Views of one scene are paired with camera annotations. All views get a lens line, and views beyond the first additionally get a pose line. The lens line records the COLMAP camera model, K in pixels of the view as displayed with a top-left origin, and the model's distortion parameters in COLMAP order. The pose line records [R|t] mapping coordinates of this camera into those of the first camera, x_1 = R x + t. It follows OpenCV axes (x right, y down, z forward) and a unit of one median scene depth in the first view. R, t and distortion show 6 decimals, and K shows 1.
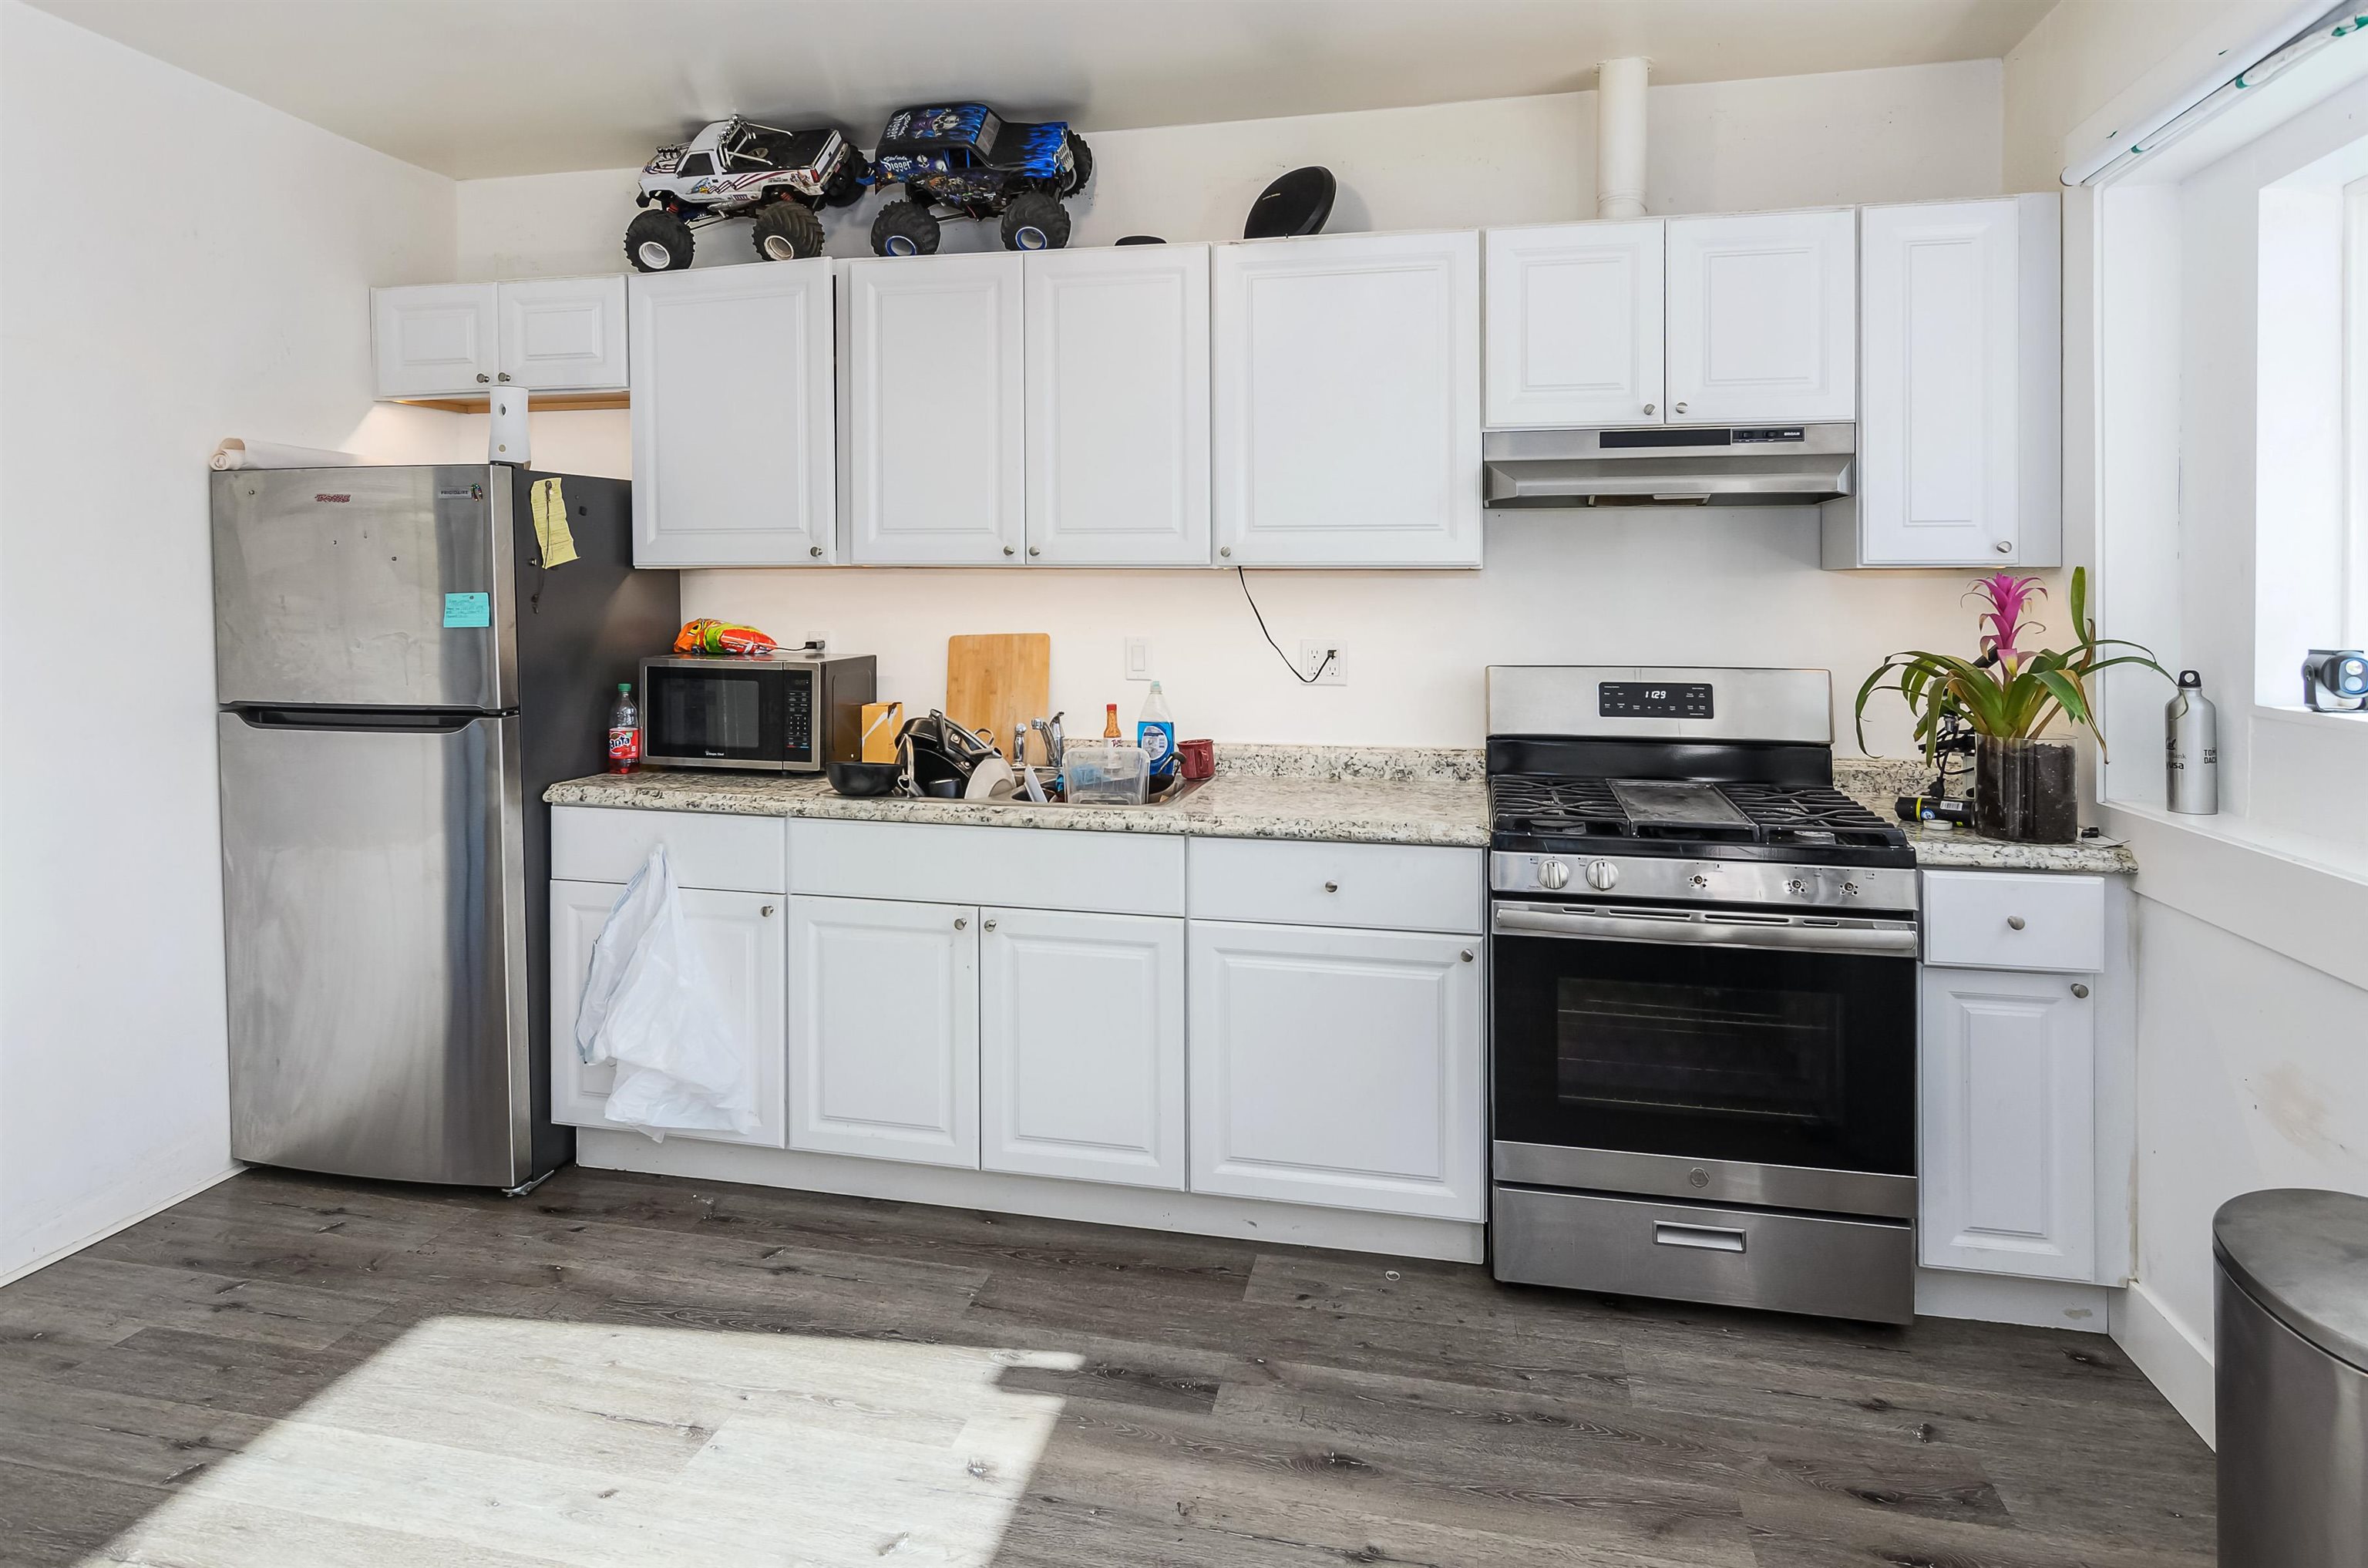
lens RADIAL K [[1302.5, 0, 1176.7], [0, 1302.5, 564.8], [0, 0, 1]] dist [-0.002910, -0.000995]
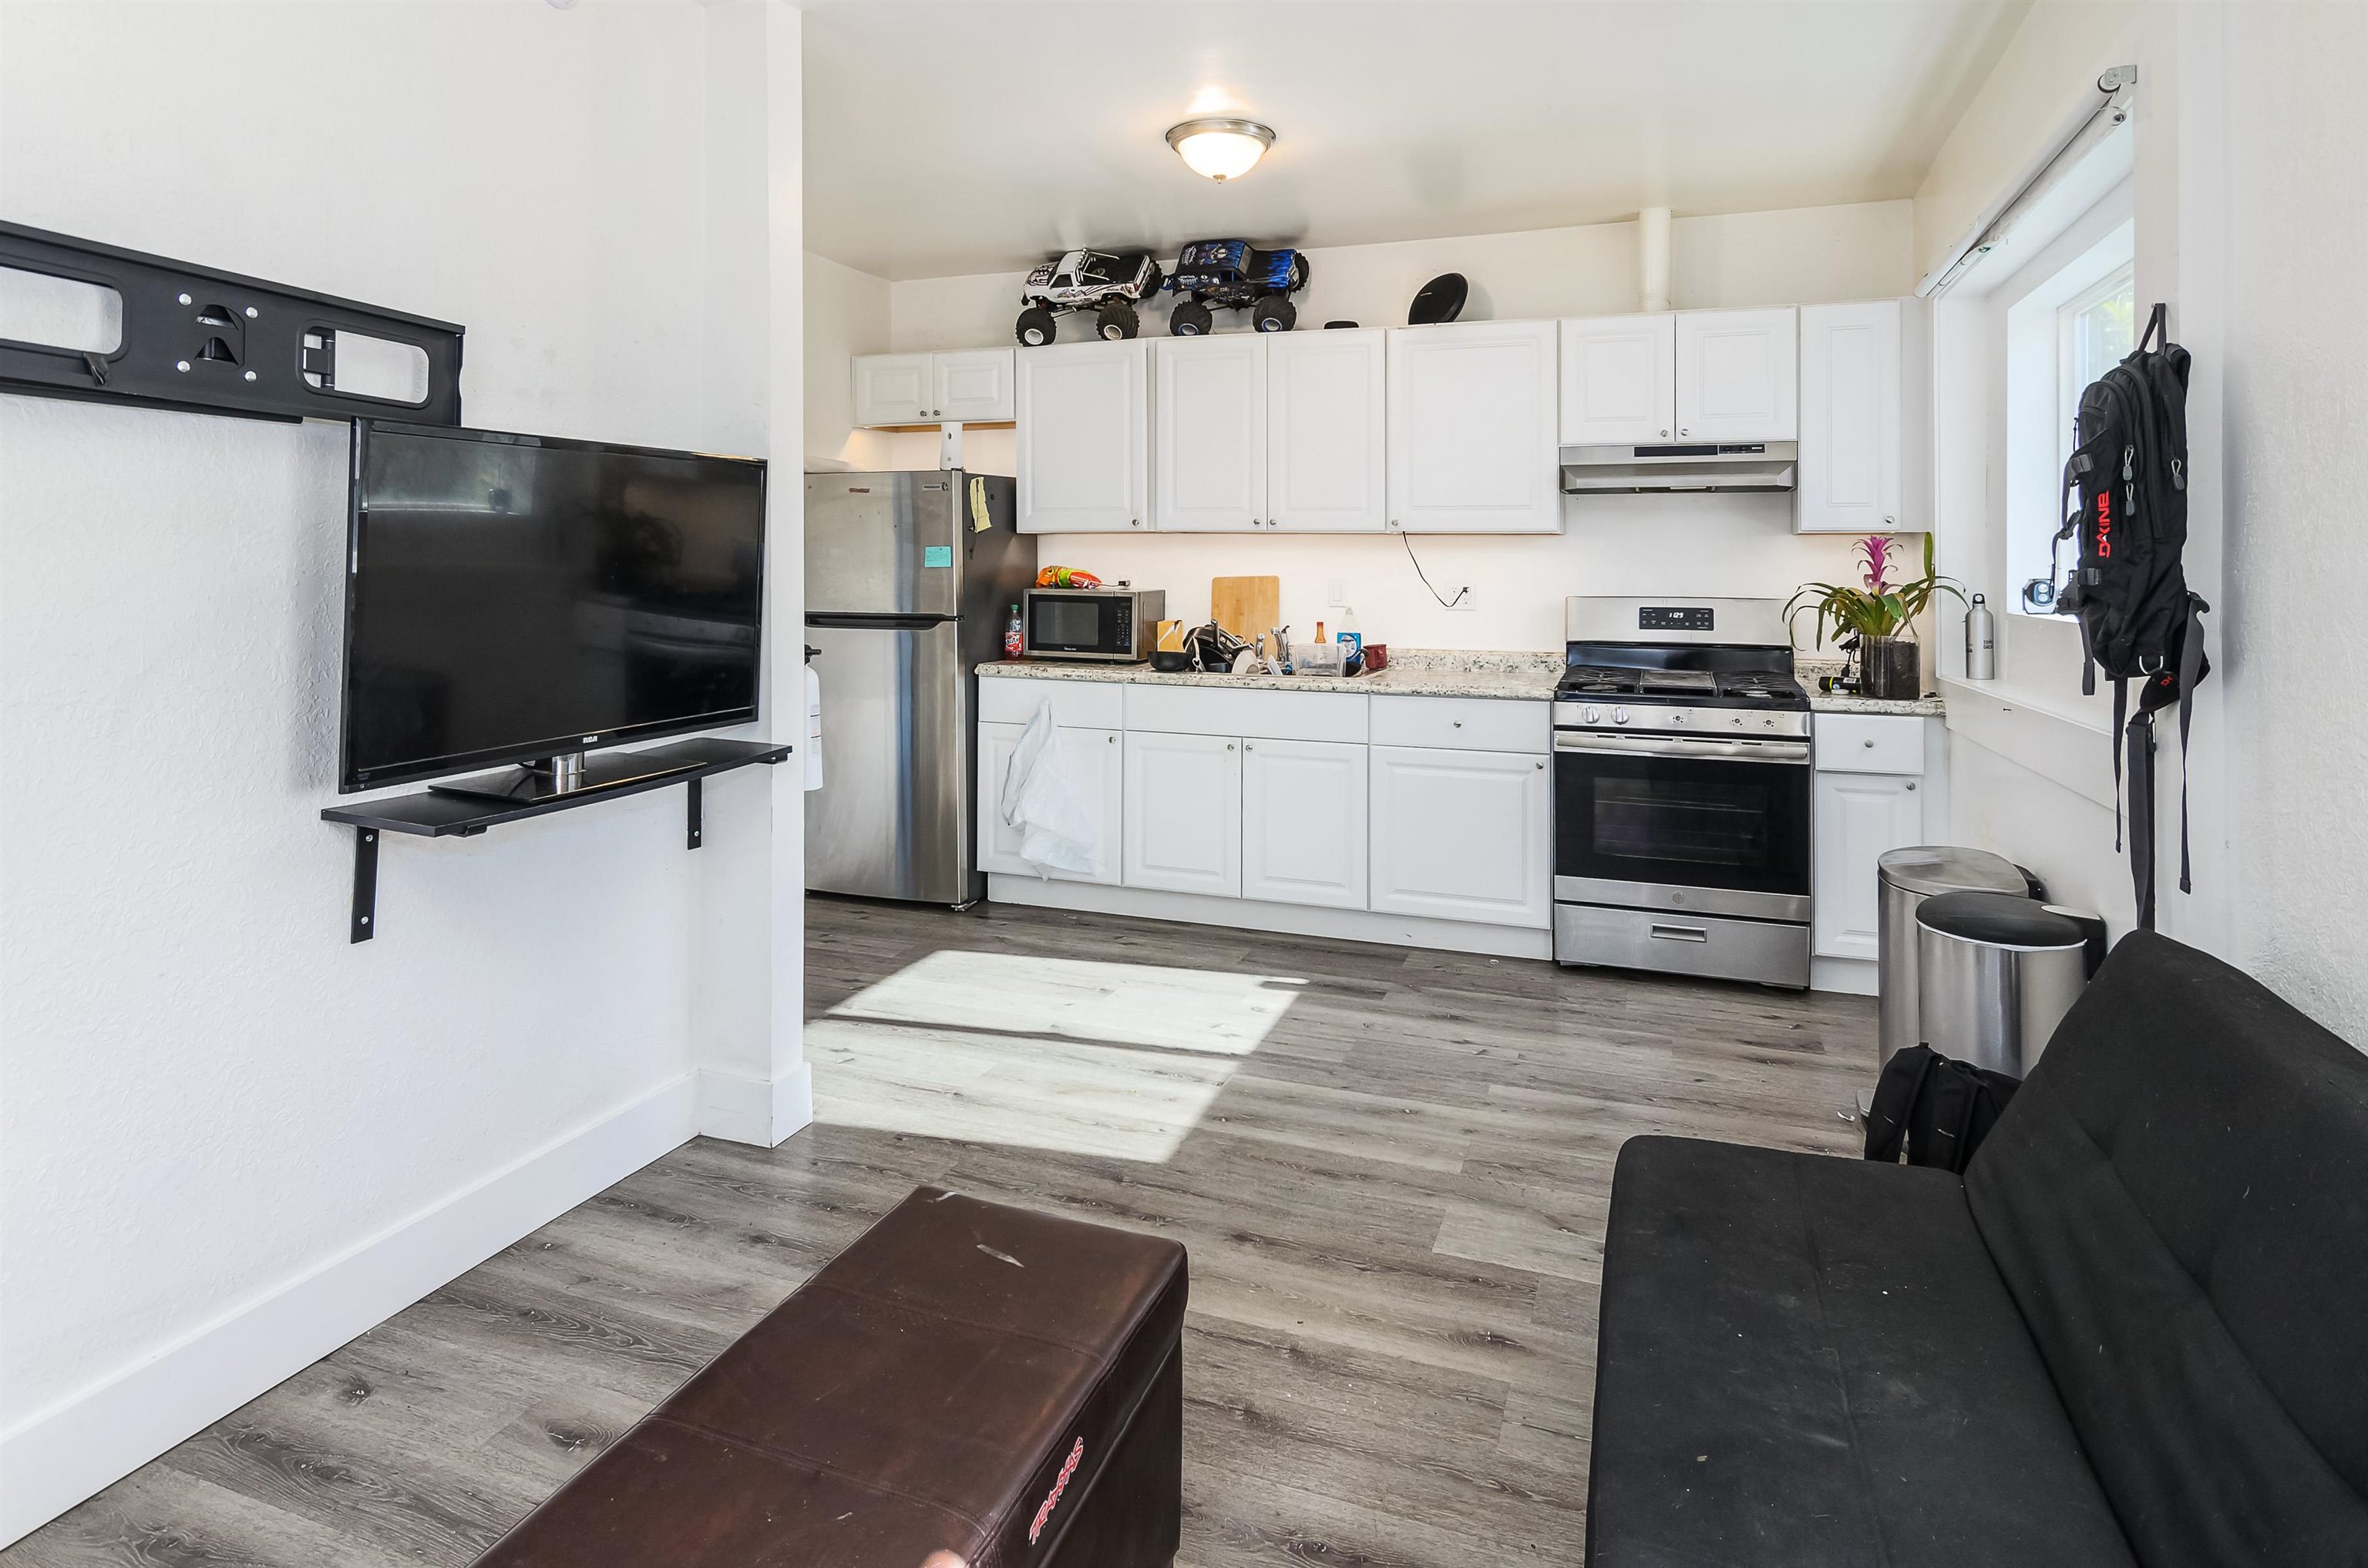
lens RADIAL K [[1302.5, 0, 1176.7], [0, 1302.5, 564.8], [0, 0, 1]] dist [-0.002910, -0.000995]
pose [[0.990753, 0.004869, -0.135589, -0.010520], [-0.001979, 0.999768, 0.021440, 0.008145], [0.135662, -0.020973, 0.990533, -0.616277]]
